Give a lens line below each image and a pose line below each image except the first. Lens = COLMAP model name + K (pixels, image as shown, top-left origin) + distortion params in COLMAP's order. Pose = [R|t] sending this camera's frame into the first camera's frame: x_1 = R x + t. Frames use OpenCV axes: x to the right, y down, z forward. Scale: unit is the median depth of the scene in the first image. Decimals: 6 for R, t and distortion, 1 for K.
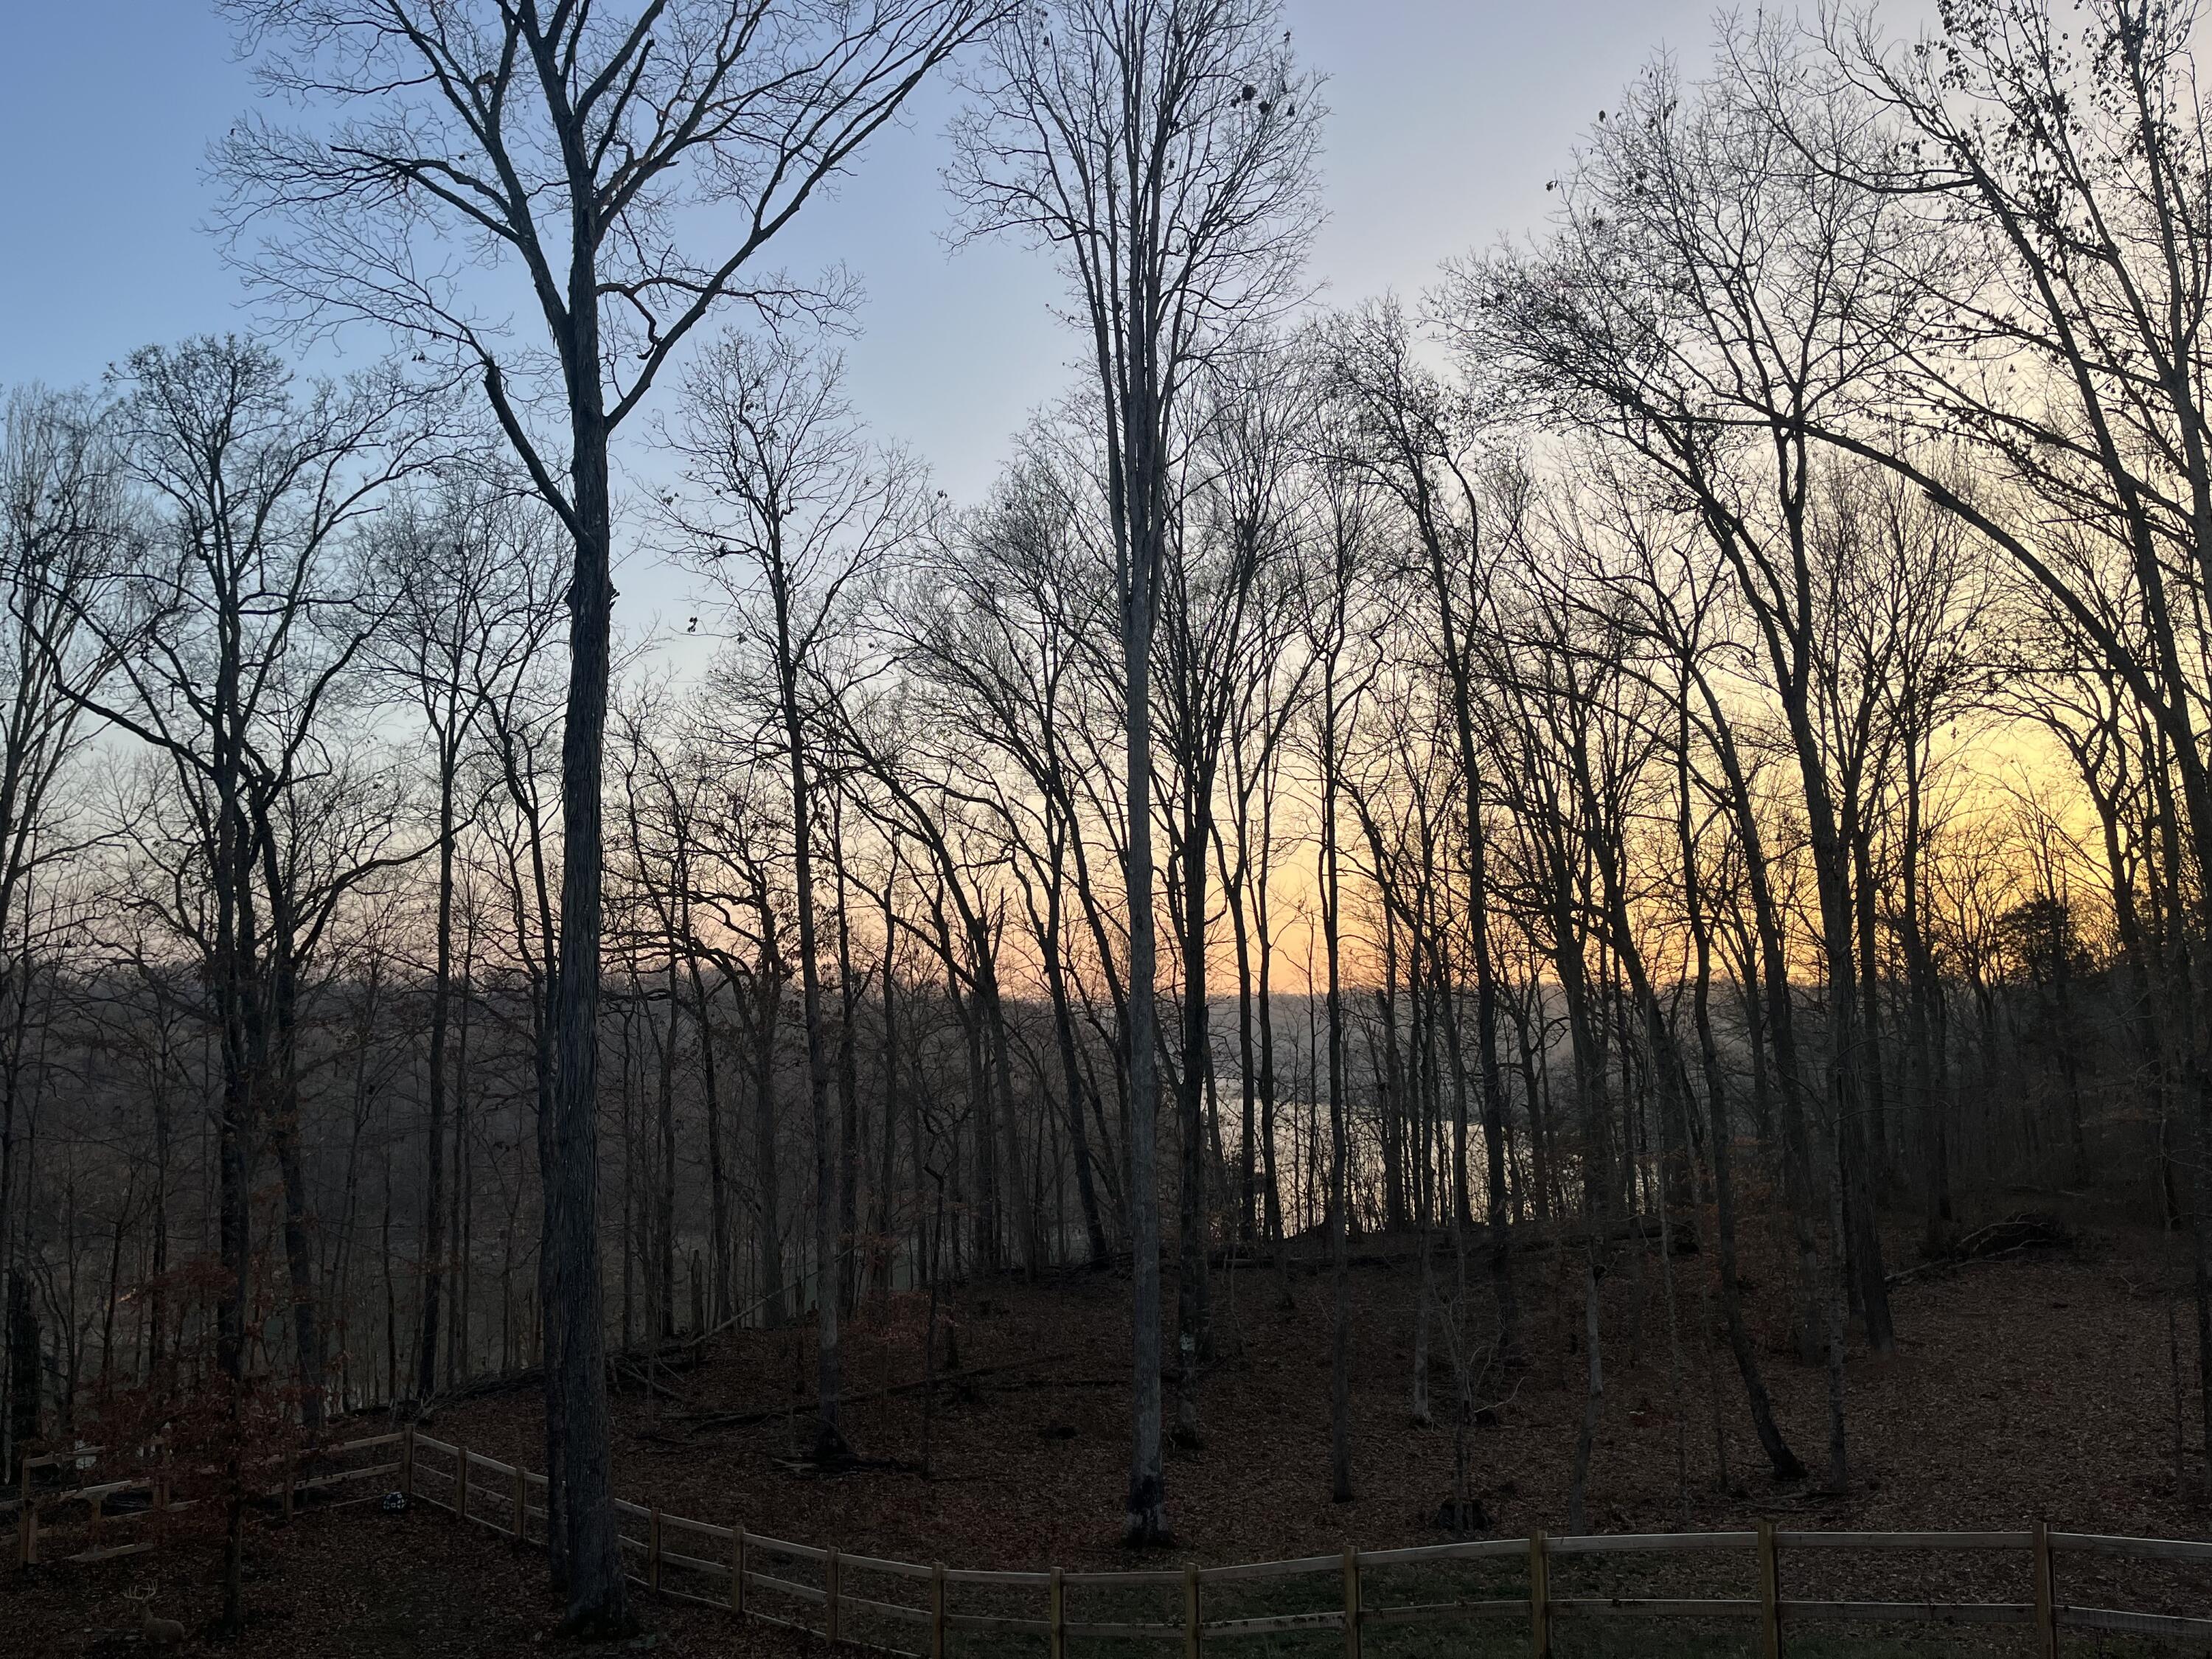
lens RADIAL K [[1674.5, 0, 1101.6], [0, 1674.5, 850.8], [0, 0, 1]] dist [0.058400, -0.066642]
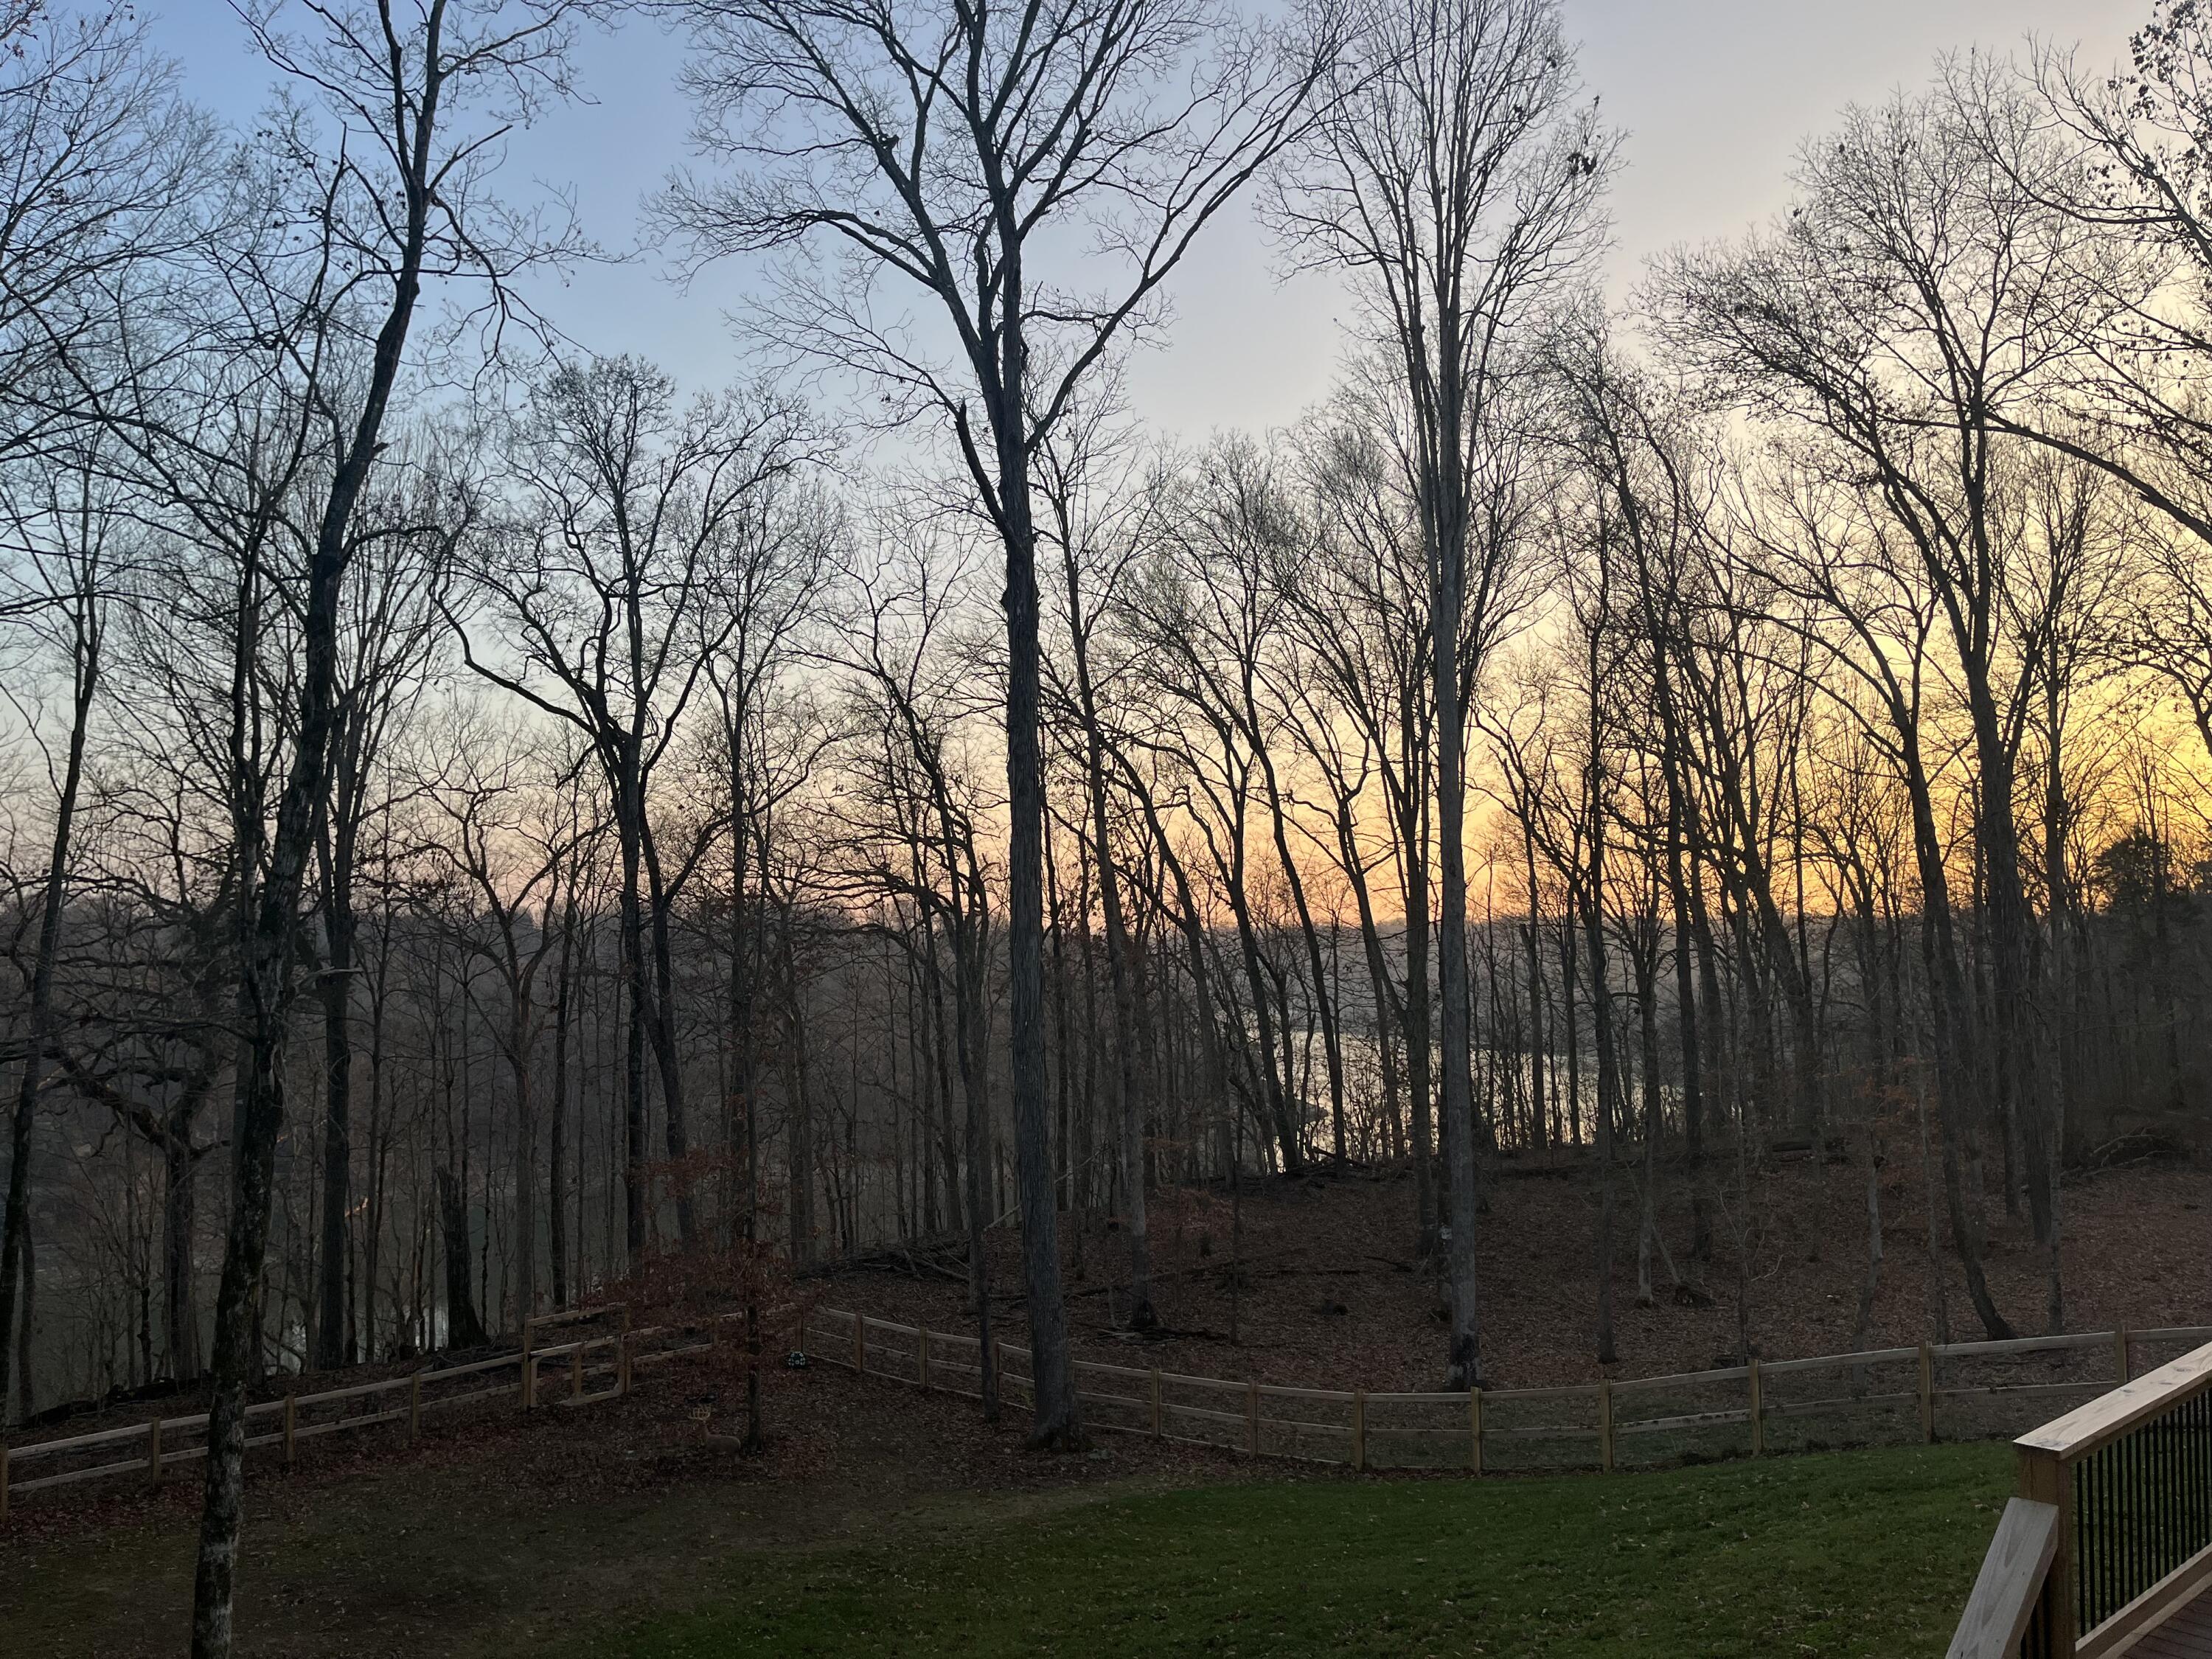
lens RADIAL K [[1670.4, 0, 1121.6], [0, 1670.4, 849.7], [0, 0, 1]] dist [0.060819, -0.084447]
pose [[0.999922, -0.001472, -0.012364, -0.151031], [0.001959, 0.999218, 0.039494, -0.013391], [0.012296, -0.039515, 0.999143, -0.129961]]
